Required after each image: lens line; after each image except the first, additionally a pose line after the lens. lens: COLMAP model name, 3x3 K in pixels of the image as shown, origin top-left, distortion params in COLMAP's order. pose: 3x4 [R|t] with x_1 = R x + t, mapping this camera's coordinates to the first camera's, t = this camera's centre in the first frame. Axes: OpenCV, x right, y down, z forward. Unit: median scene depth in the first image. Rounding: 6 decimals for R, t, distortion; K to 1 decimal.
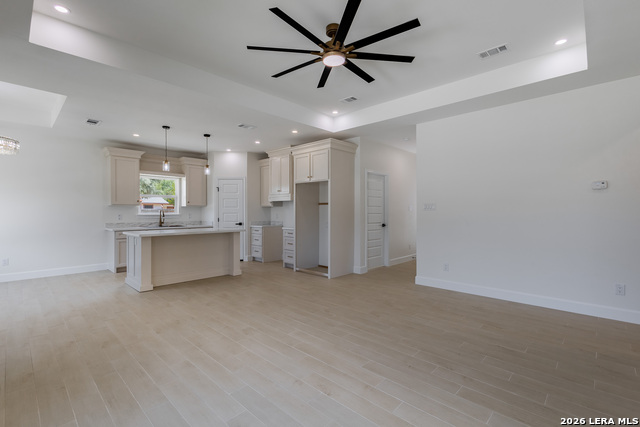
lens RADIAL K [[292.6, 0, 320.0], [0, 292.6, 212.9], [0, 0, 1]] dist [0.007629, -0.001216]
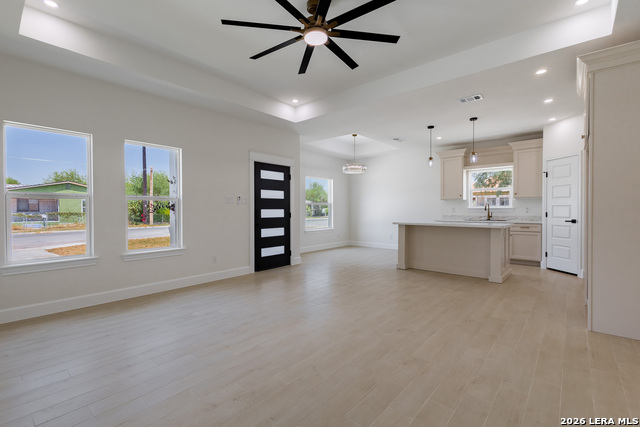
lens RADIAL K [[292.6, 0, 317.7], [0, 292.6, 214.1], [0, 0, 1]] dist [0.007629, -0.001216]
pose [[0.044073, 0.015658, -0.998906, 0.425611], [-0.002905, 0.999875, 0.015545, 0.013149], [0.999024, 0.002217, 0.044113, 0.412311]]
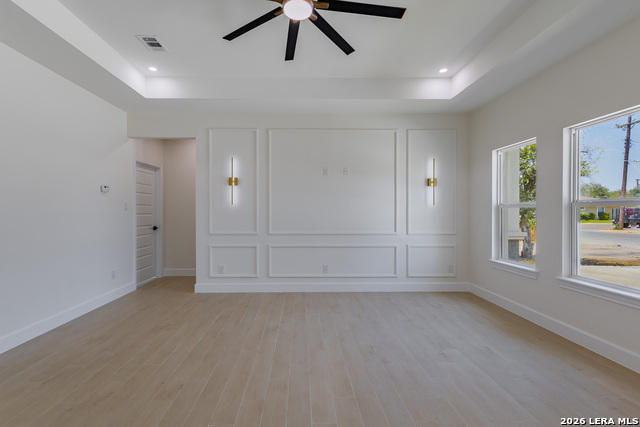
lens RADIAL K [[292.6, 0, 306.0], [0, 292.6, 214.1], [0, 0, 1]] dist [0.007629, -0.001216]
pose [[-0.698369, -0.003018, 0.715731, -0.216157], [0.008064, 0.999894, 0.012085, -0.002243], [-0.715692, 0.014211, -0.698271, 0.647063]]
